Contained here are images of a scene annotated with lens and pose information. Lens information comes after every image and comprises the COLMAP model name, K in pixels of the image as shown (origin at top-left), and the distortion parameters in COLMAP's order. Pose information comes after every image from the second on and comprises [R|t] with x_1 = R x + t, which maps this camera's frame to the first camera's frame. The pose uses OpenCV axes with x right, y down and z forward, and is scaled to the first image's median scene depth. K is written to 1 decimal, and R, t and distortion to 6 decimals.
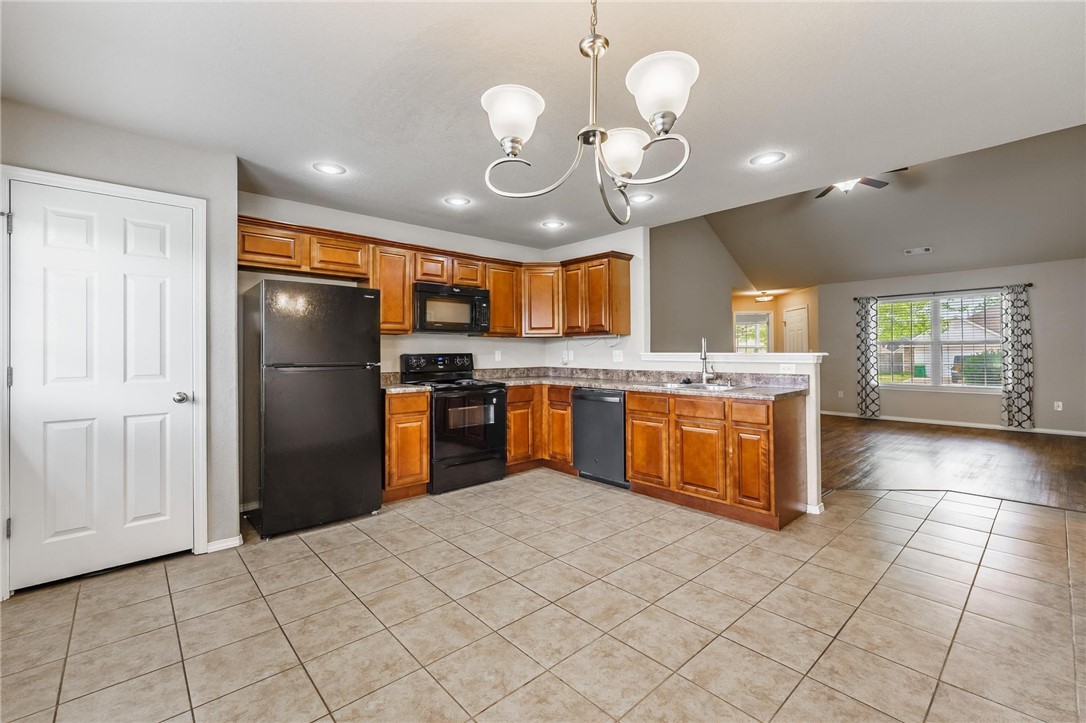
lens RADIAL K [[461.0, 0, 556.9], [0, 461.0, 346.4], [0, 0, 1]] dist [0.005609, -0.000858]
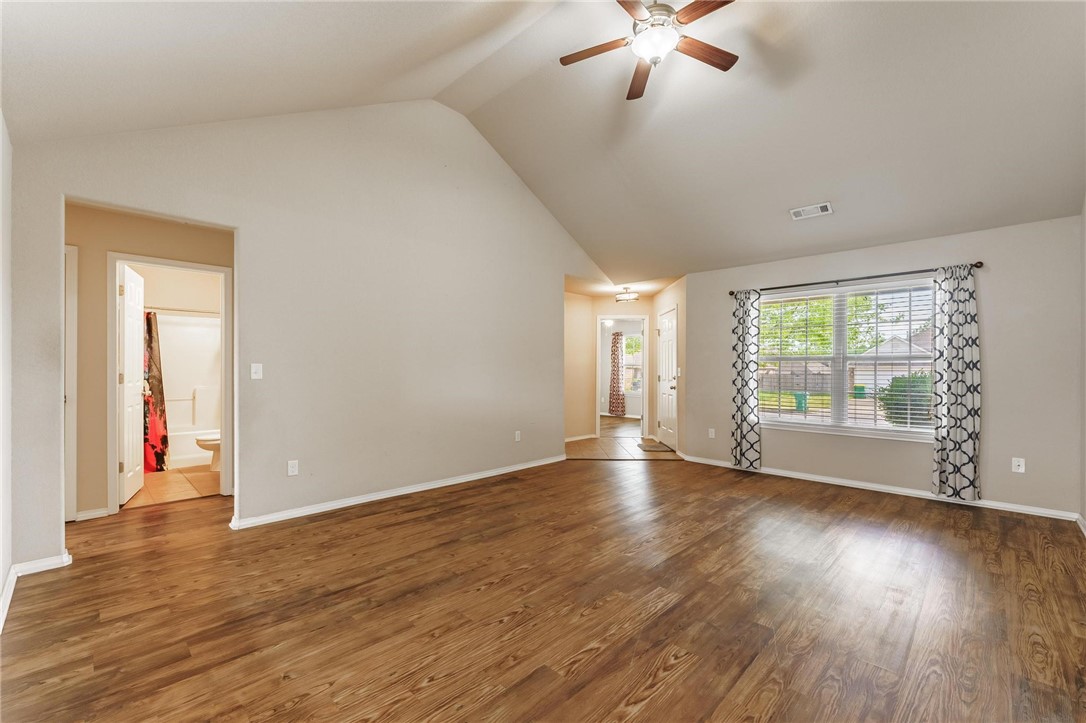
lens RADIAL K [[461.0, 0, 547.8], [0, 461.0, 371.2], [0, 0, 1]] dist [0.005609, -0.000858]
pose [[0.997961, 0.009831, 0.063060, 0.684542], [-0.010969, 0.999783, 0.017714, 0.004253], [-0.062872, -0.018369, 0.997853, 0.696777]]
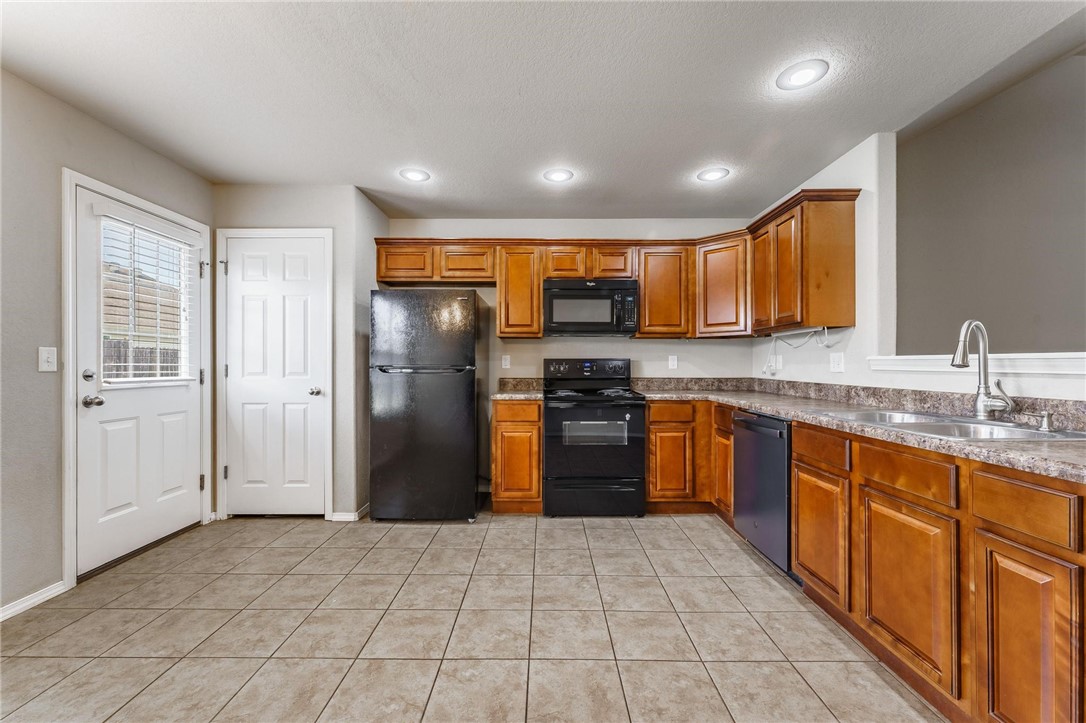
lens RADIAL K [[439.3, 0, 546.8], [0, 439.3, 363.9], [0, 0, 1]] dist [0.004696, -0.000561]
pose [[0.731079, 0.005106, -0.682274, 0.270419], [0.004930, 0.999906, 0.012767, 0.014587], [0.682276, -0.012697, 0.730985, 0.335971]]
